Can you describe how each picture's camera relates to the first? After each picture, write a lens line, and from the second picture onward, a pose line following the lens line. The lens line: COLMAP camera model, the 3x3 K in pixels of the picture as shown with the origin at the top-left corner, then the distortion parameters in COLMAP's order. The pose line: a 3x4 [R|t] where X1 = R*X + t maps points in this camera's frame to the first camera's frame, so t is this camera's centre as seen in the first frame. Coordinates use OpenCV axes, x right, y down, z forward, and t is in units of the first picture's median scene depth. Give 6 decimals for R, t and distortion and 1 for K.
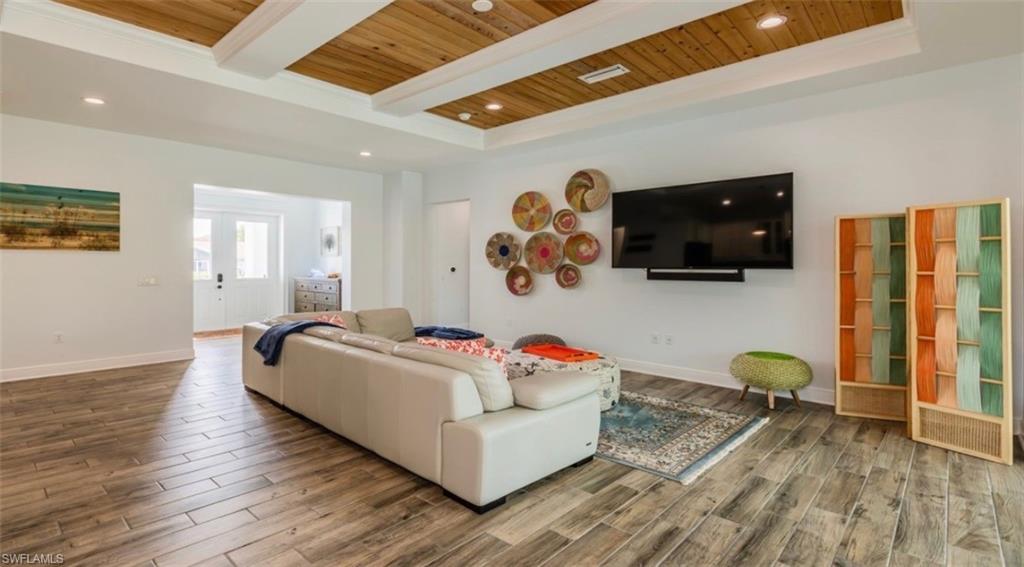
lens RADIAL K [[495.4, 0, 472.1], [0, 495.4, 262.3], [0, 0, 1]] dist [-0.007006, -0.000490]
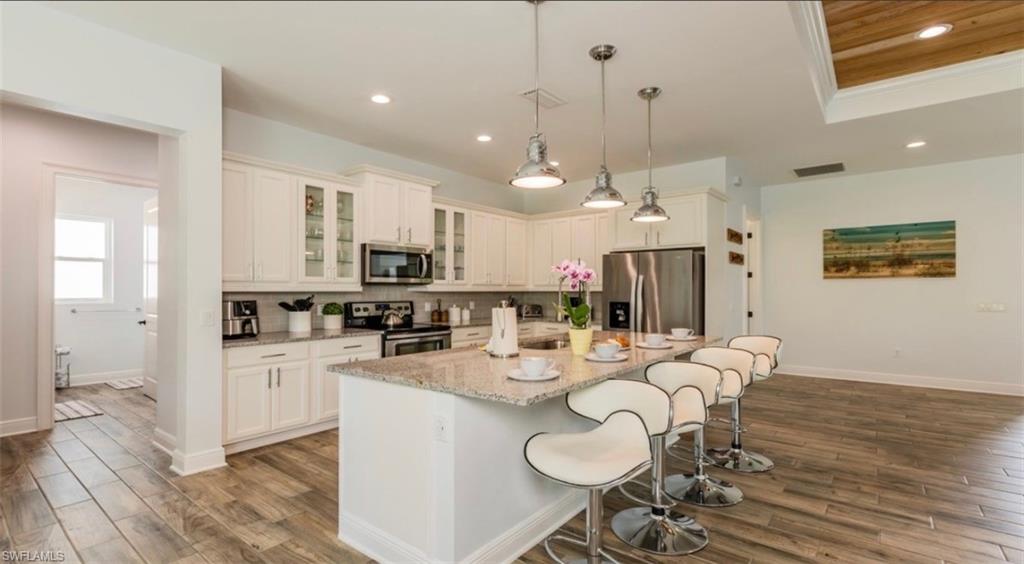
lens RADIAL K [[457.4, 0, 535.4], [0, 457.4, 293.5], [0, 0, 1]] dist [0.006249, -0.000243]
pose [[0.136865, 0.003747, -0.990583, 0.130766], [0.008747, 0.999949, 0.004991, -0.000694], [0.990551, -0.009348, 0.136825, -0.003915]]
